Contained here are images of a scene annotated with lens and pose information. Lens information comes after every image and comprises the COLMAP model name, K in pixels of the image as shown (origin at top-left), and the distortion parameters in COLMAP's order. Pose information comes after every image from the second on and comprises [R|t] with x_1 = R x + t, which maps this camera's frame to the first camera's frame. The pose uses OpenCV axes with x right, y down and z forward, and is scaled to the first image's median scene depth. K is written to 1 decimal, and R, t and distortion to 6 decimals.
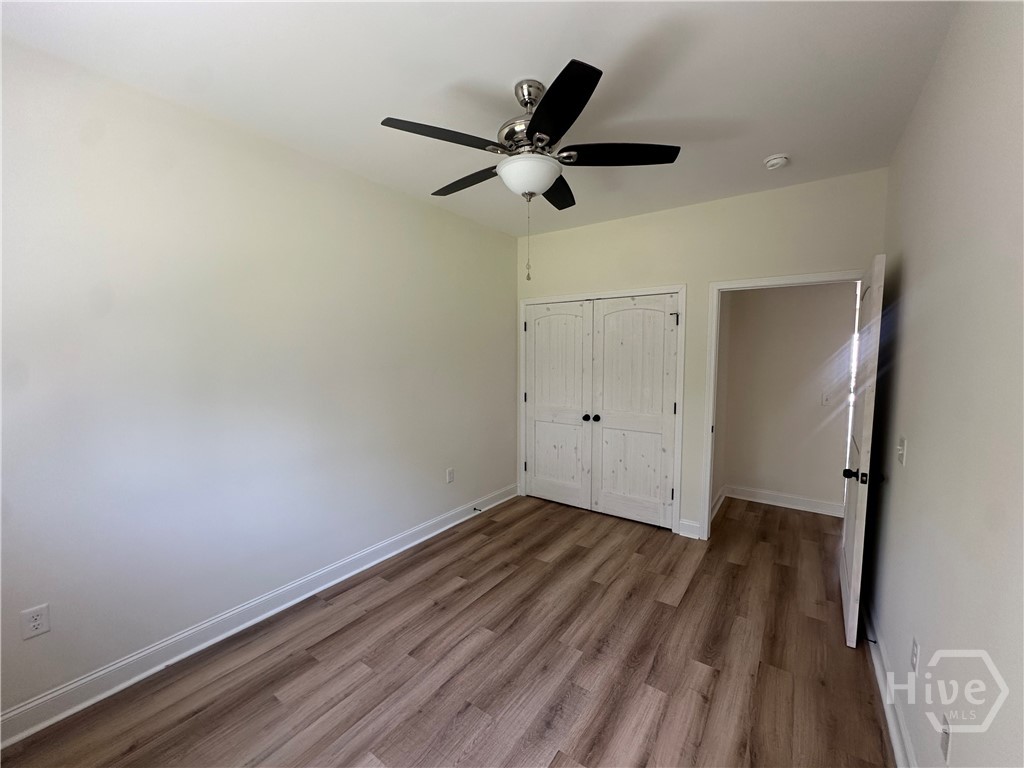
lens RADIAL K [[412.8, 0, 512.0], [0, 412.8, 384.0], [0, 0, 1]] dist [-0.002533, 0.000125]
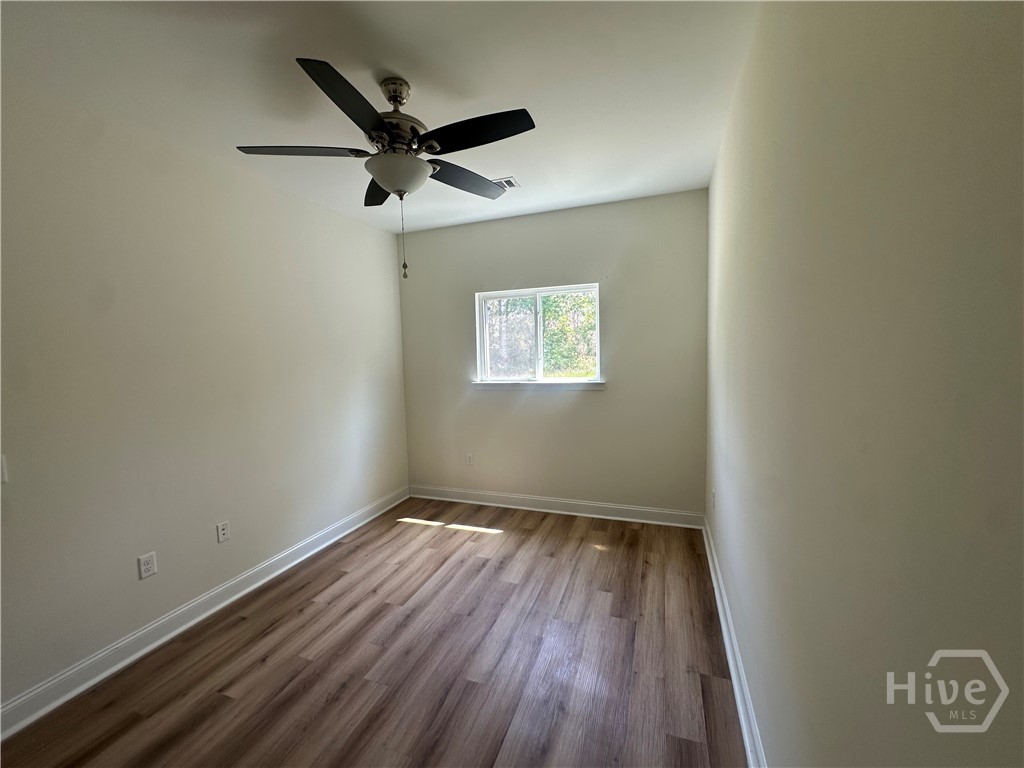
lens RADIAL K [[412.8, 0, 512.0], [0, 412.8, 384.0], [0, 0, 1]] dist [-0.002533, 0.000125]
pose [[-0.964290, 0.050654, -0.259961, 0.059194], [0.008536, 0.986974, 0.160651, -0.140779], [0.264712, 0.152695, -0.952162, 1.887589]]
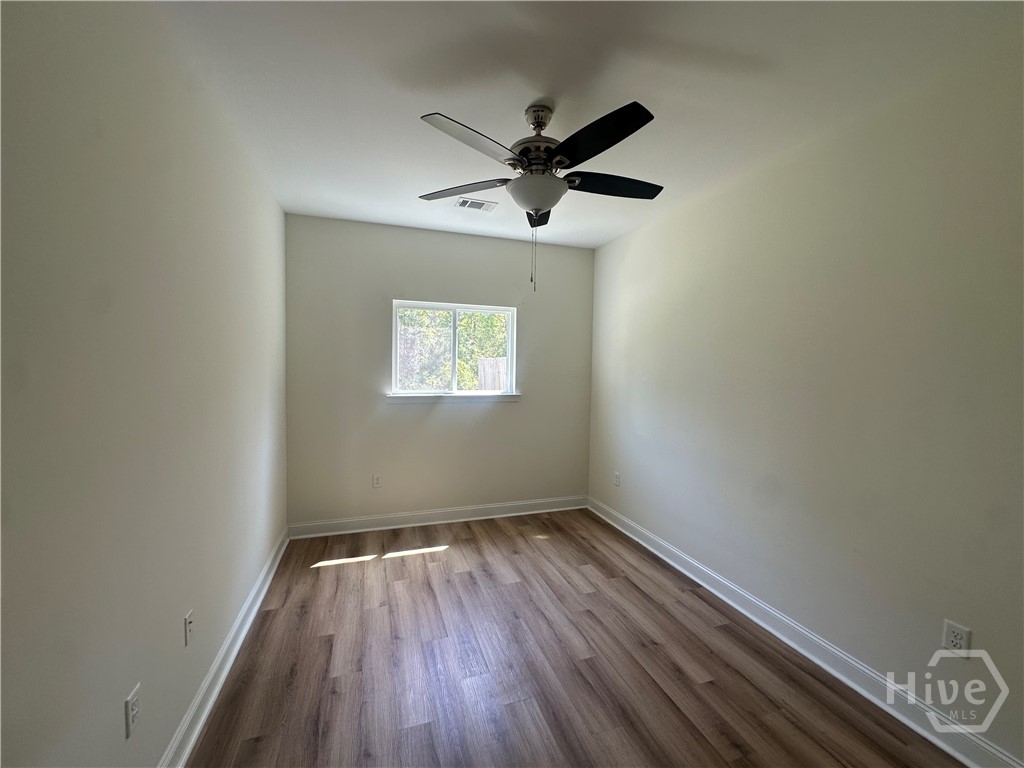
lens RADIAL K [[412.8, 0, 512.0], [0, 412.8, 384.0], [0, 0, 1]] dist [-0.002533, 0.000125]
pose [[-0.584907, 0.029251, -0.810572, 0.854530], [-0.081684, 0.992145, 0.094746, -0.101287], [0.806976, 0.121629, -0.577923, 1.453838]]
